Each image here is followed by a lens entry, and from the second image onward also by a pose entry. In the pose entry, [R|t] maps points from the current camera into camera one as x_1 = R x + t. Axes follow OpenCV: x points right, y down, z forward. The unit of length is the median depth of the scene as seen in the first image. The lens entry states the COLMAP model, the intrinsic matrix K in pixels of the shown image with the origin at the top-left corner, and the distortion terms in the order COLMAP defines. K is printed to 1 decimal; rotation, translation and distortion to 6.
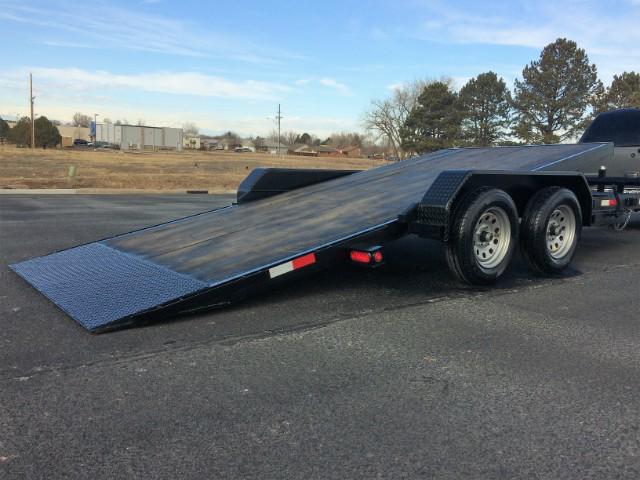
lens RADIAL K [[541.9, 0, 317.4], [0, 541.9, 247.2], [0, 0, 1]] dist [0.079050, -0.100281]
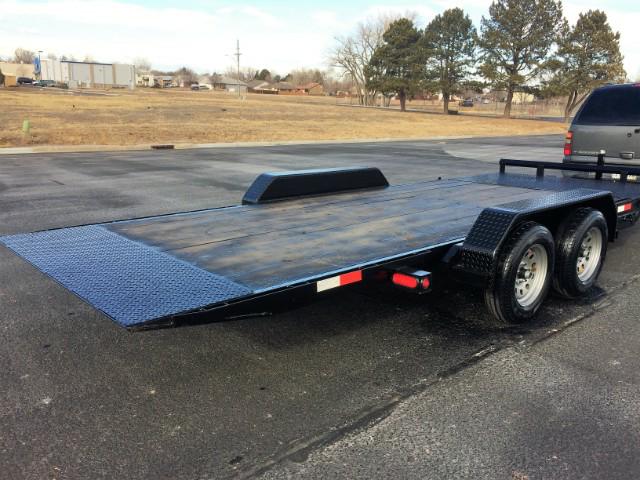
lens RADIAL K [[541.9, 0, 317.4], [0, 541.9, 247.2], [0, 0, 1]] dist [0.079050, -0.100281]
pose [[0.997452, -0.025424, 0.066662, -0.006445], [0.017917, 0.993672, 0.110880, -0.009754], [-0.069059, -0.109403, 0.991596, 0.003916]]
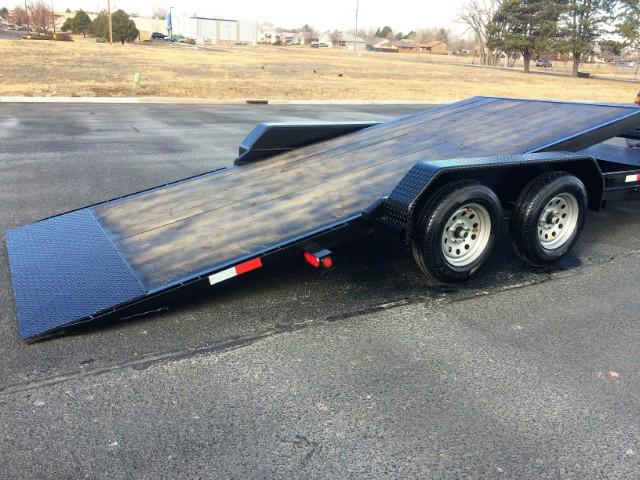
lens RADIAL K [[541.9, 0, 317.4], [0, 541.9, 247.2], [0, 0, 1]] dist [0.079050, -0.100281]
pose [[0.990184, 0.056369, -0.127896, 0.010052], [-0.032696, 0.983094, 0.180158, -0.008542], [0.135889, -0.174208, 0.975287, 0.002281]]
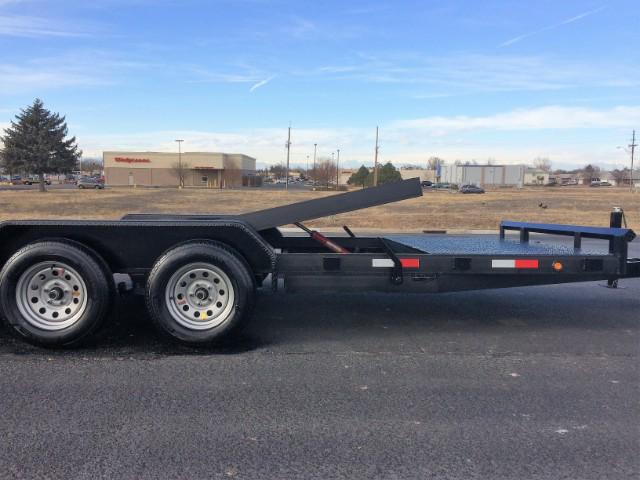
lens RADIAL K [[541.9, 0, 317.4], [0, 541.9, 247.2], [0, 0, 1]] dist [0.079050, -0.100281]
pose [[0.811716, 0.031060, -0.583226, 0.064299], [-0.070936, 0.996435, -0.045661, -0.004651], [0.579729, 0.078436, 0.811026, 0.027918]]
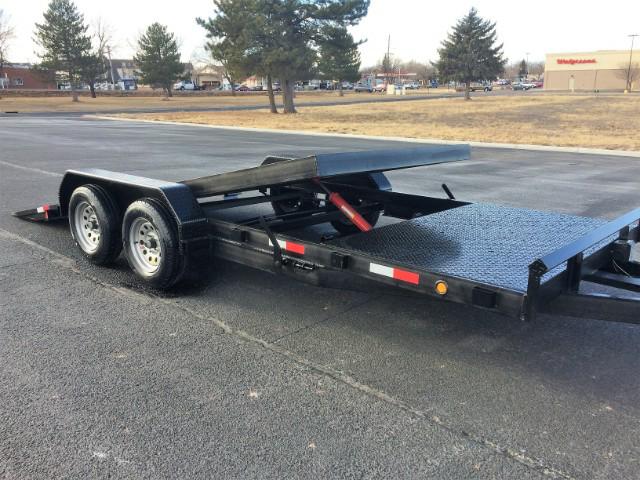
lens RADIAL K [[544.1, 0, 316.5], [0, 544.1, 239.0], [0, 0, 1]] dist [0.078733, -0.103017]
pose [[0.178922, 0.218235, -0.959354, 0.087858], [-0.147091, 0.970063, 0.193239, -0.016674], [0.972806, 0.106538, 0.205666, 0.067617]]
